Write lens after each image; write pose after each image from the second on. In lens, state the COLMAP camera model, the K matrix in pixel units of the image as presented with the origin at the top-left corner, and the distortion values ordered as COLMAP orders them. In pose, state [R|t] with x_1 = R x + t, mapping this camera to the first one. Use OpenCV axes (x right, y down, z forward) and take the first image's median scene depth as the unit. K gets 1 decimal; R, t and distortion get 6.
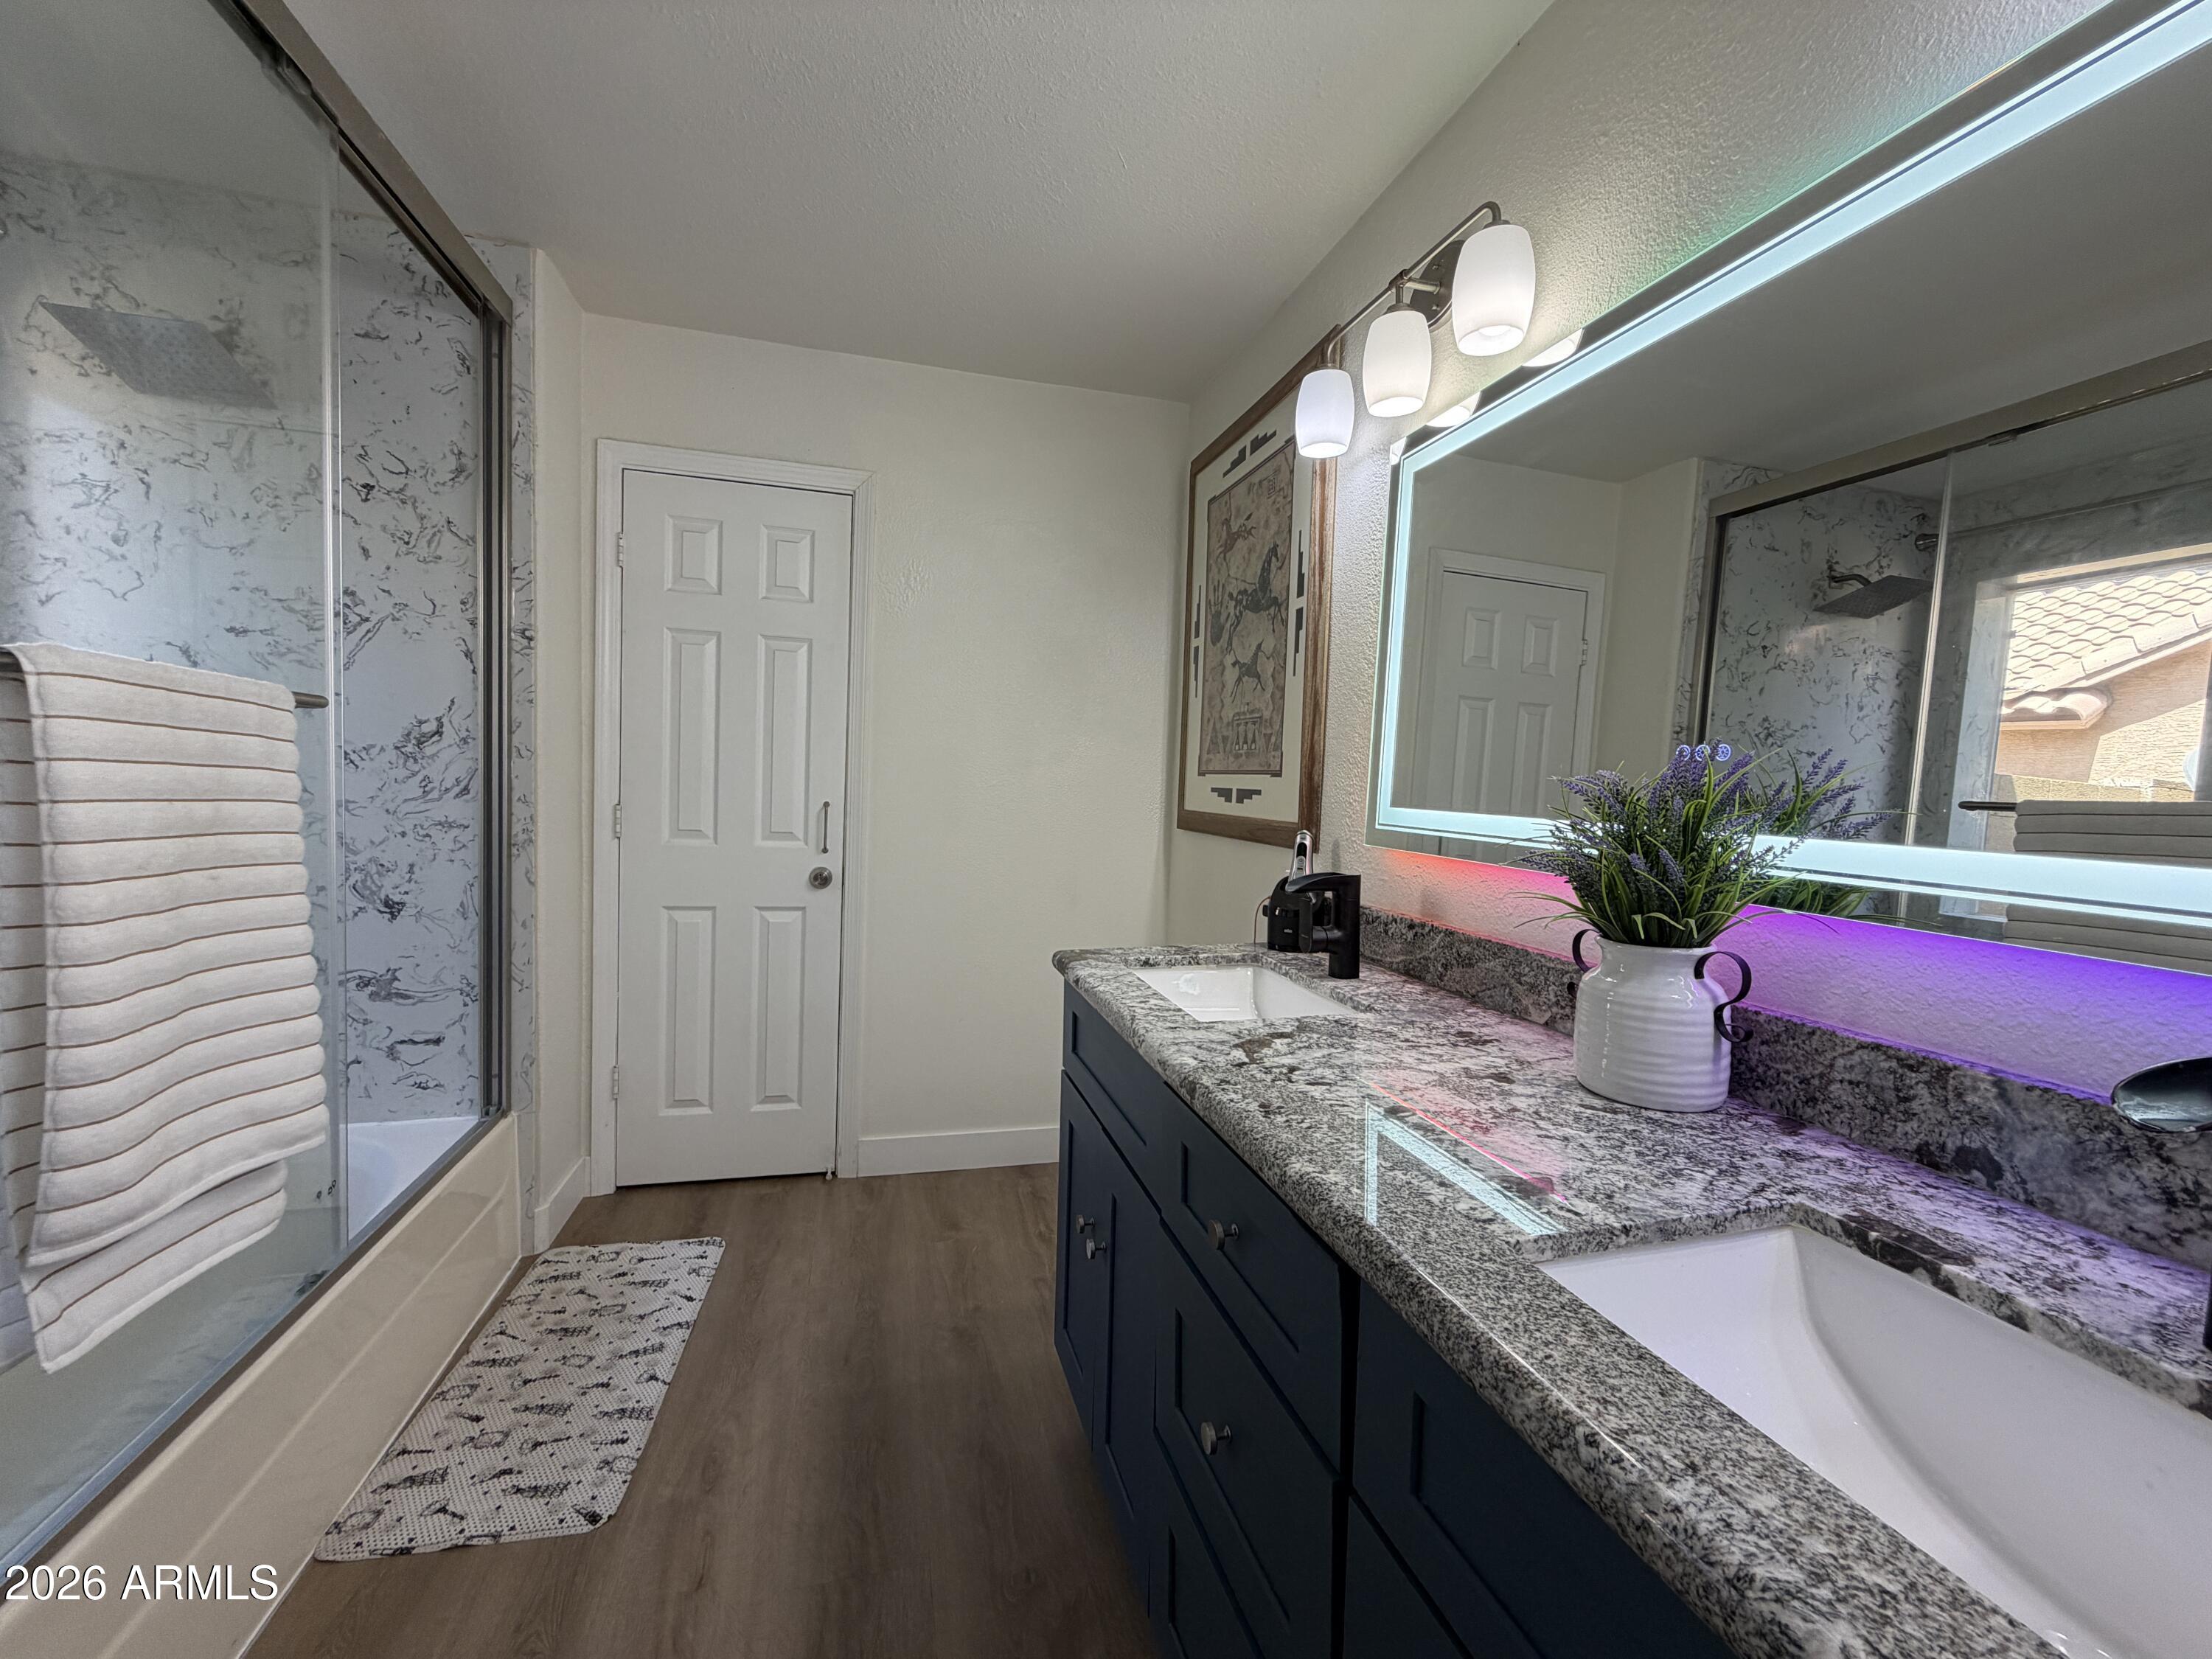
lens RADIAL K [[885.7, 0, 1106.0], [0, 885.7, 829.5], [0, 0, 1]] dist [0.000086, 0.000399]
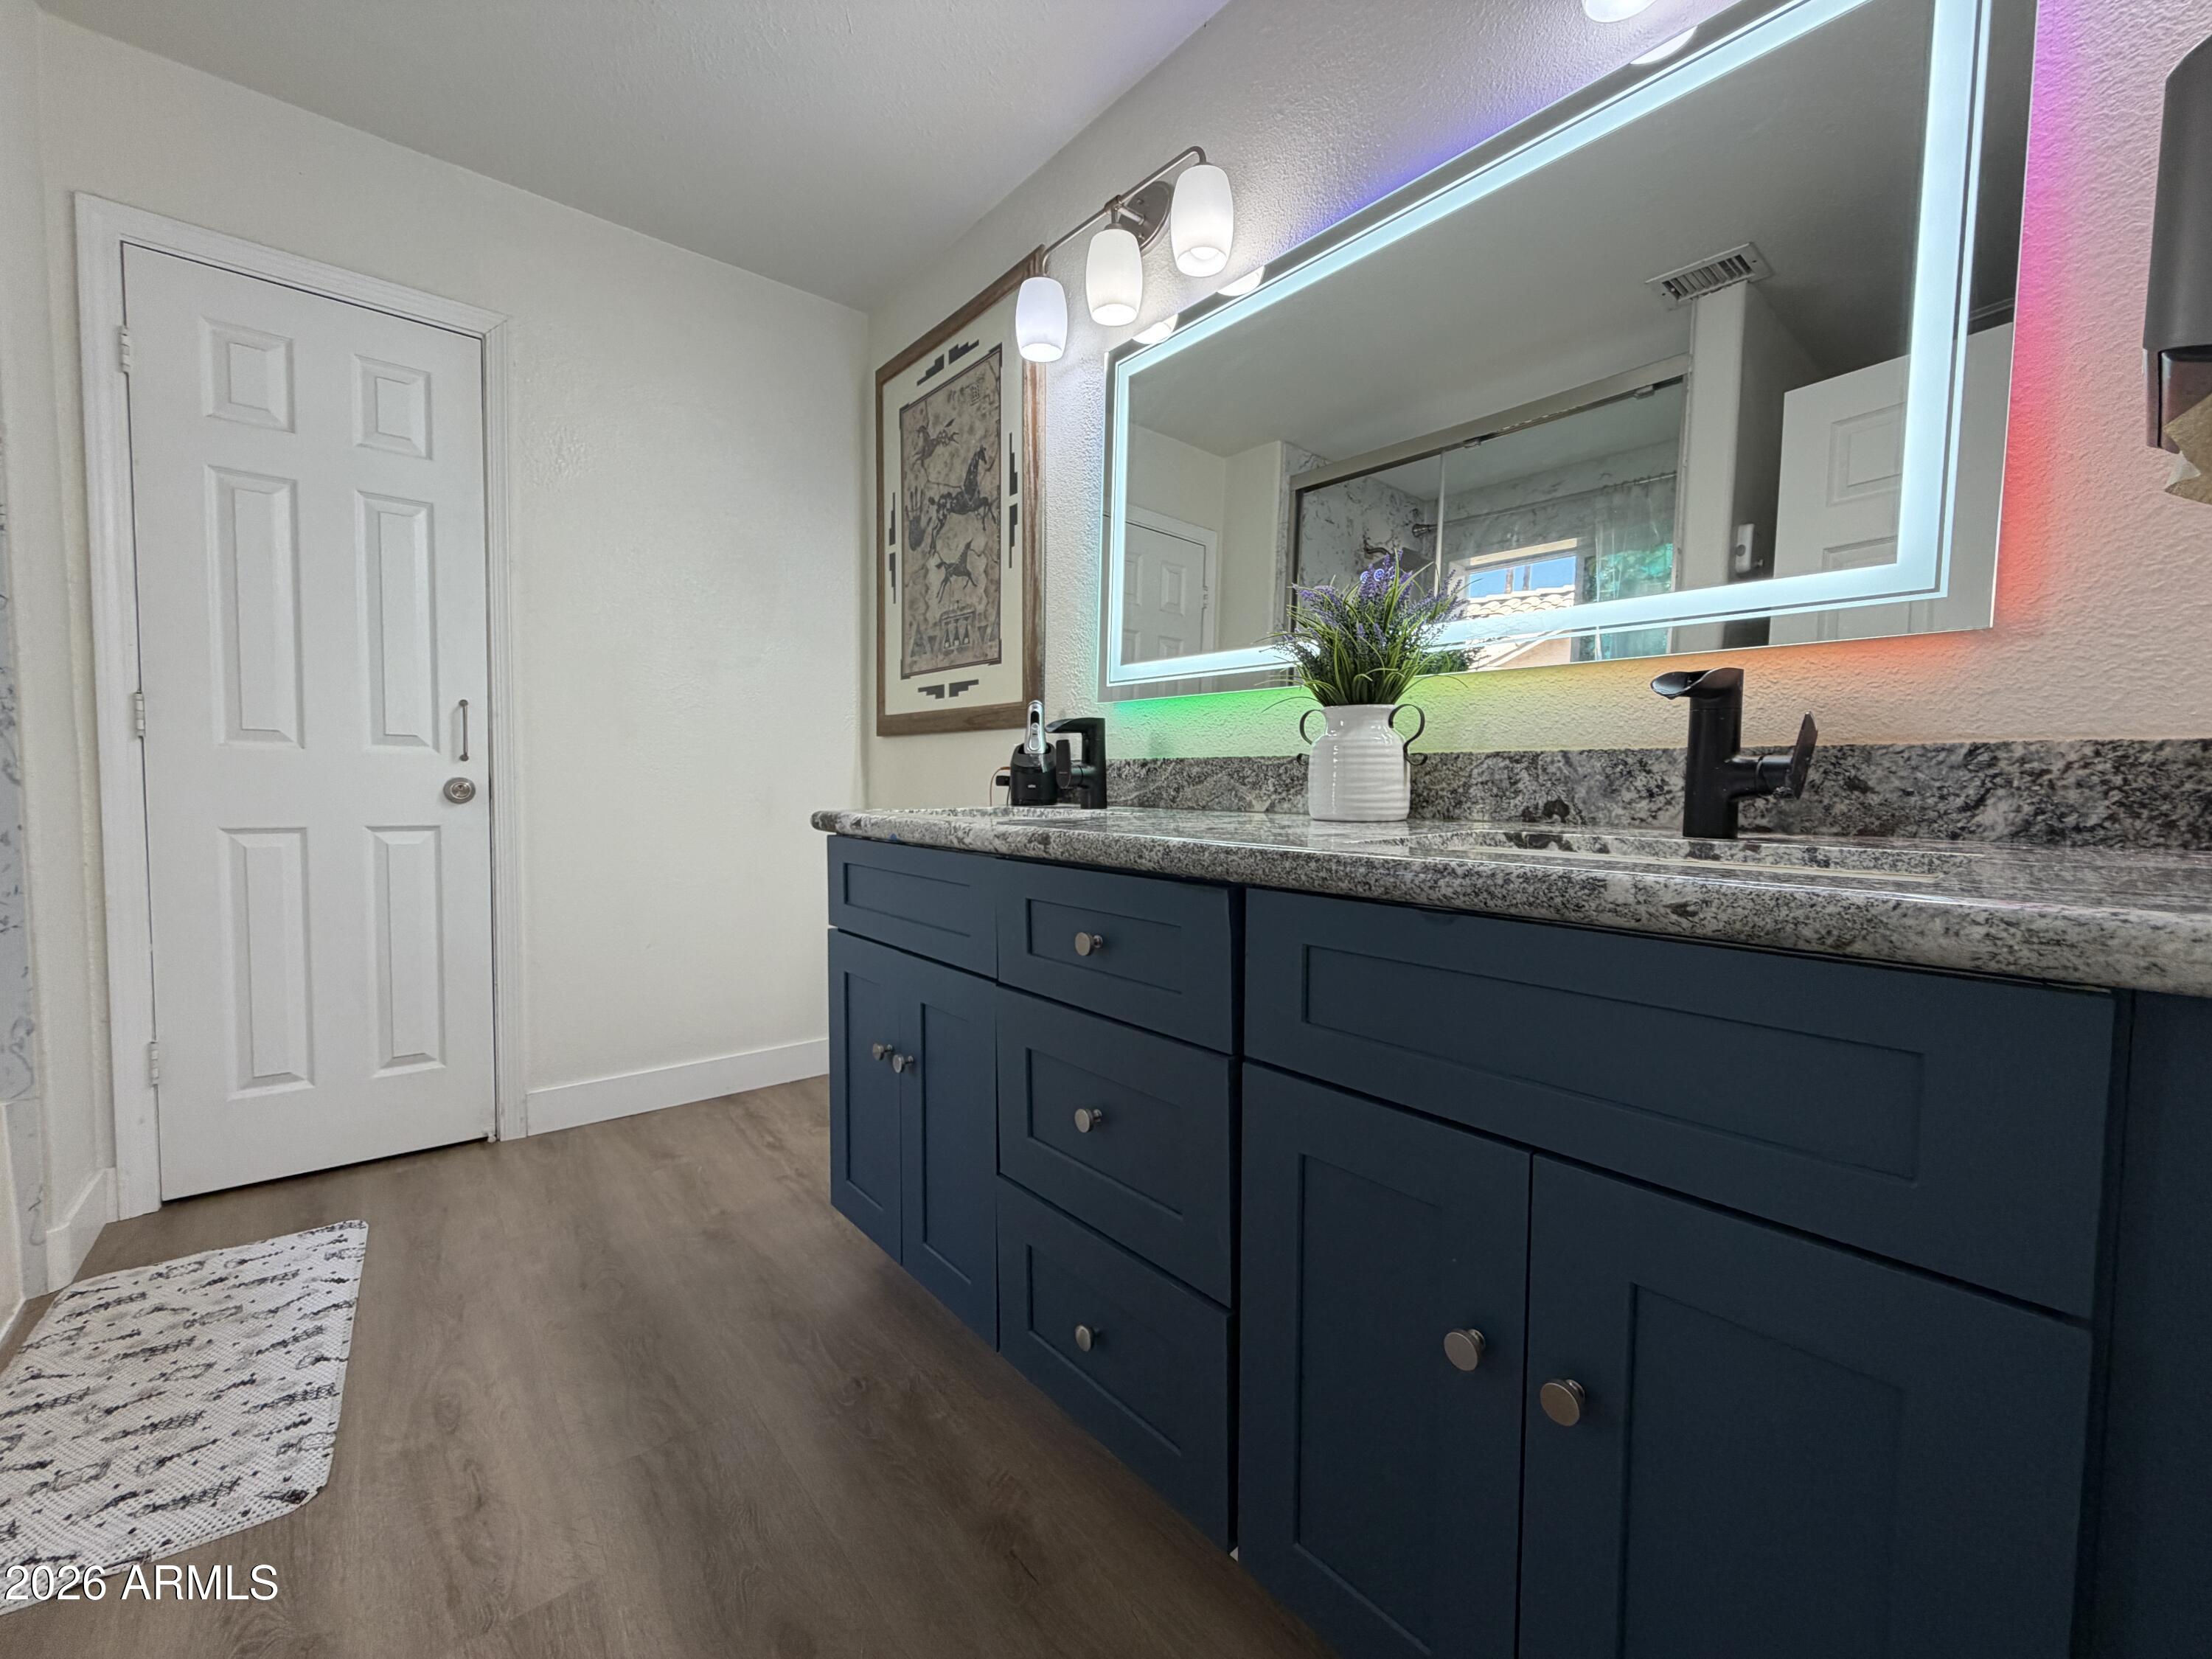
lens RADIAL K [[884.1, 0, 1106.0], [0, 884.1, 829.5], [0, 0, 1]] dist [0.000852, 0.000139]
pose [[0.905594, -0.049154, 0.421288, -0.150472], [0.044275, 0.998791, 0.021360, 0.126033], [-0.421829, -0.000691, 0.906675, -0.033800]]
